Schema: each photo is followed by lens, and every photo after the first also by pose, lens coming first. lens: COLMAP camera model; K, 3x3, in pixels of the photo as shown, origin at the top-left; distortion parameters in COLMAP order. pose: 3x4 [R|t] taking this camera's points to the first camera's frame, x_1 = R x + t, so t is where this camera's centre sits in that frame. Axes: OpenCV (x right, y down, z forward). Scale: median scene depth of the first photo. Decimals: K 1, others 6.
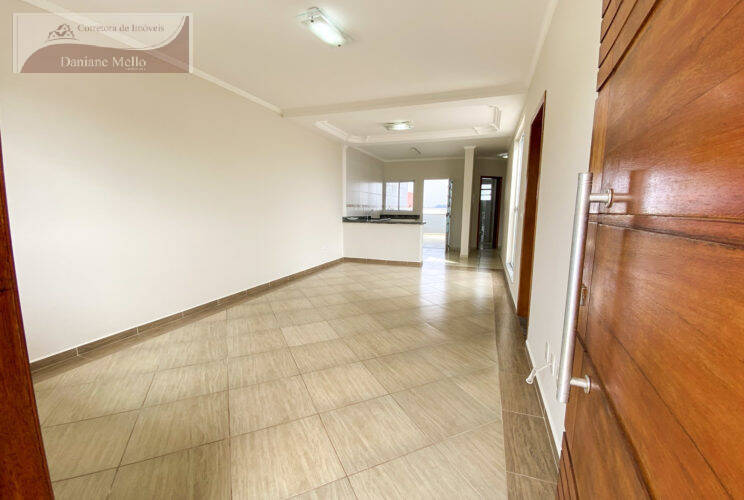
lens RADIAL K [[315.8, 0, 372.0], [0, 315.8, 250.0], [0, 0, 1]] dist [-0.001386, -0.000462]
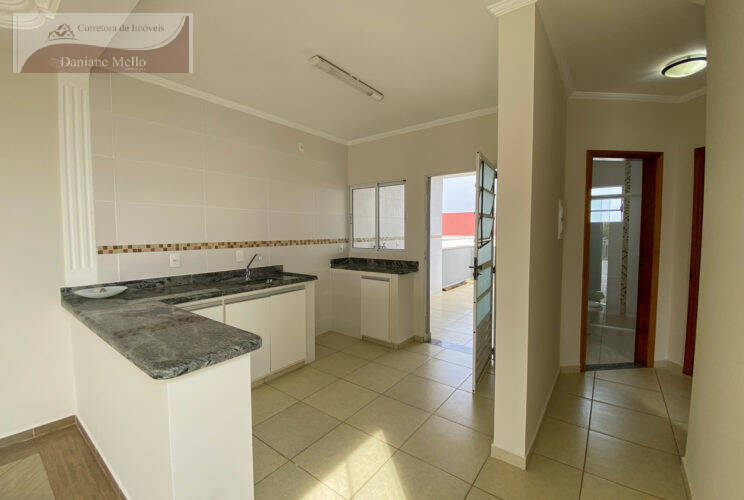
lens RADIAL K [[315.8, 0, 372.0], [0, 315.8, 250.0], [0, 0, 1]] dist [-0.001386, -0.000462]
pose [[0.953671, -0.005113, -0.300807, 0.212613], [-0.022114, 0.995959, -0.087040, -0.088280], [0.300036, 0.089660, 0.949705, 0.582307]]
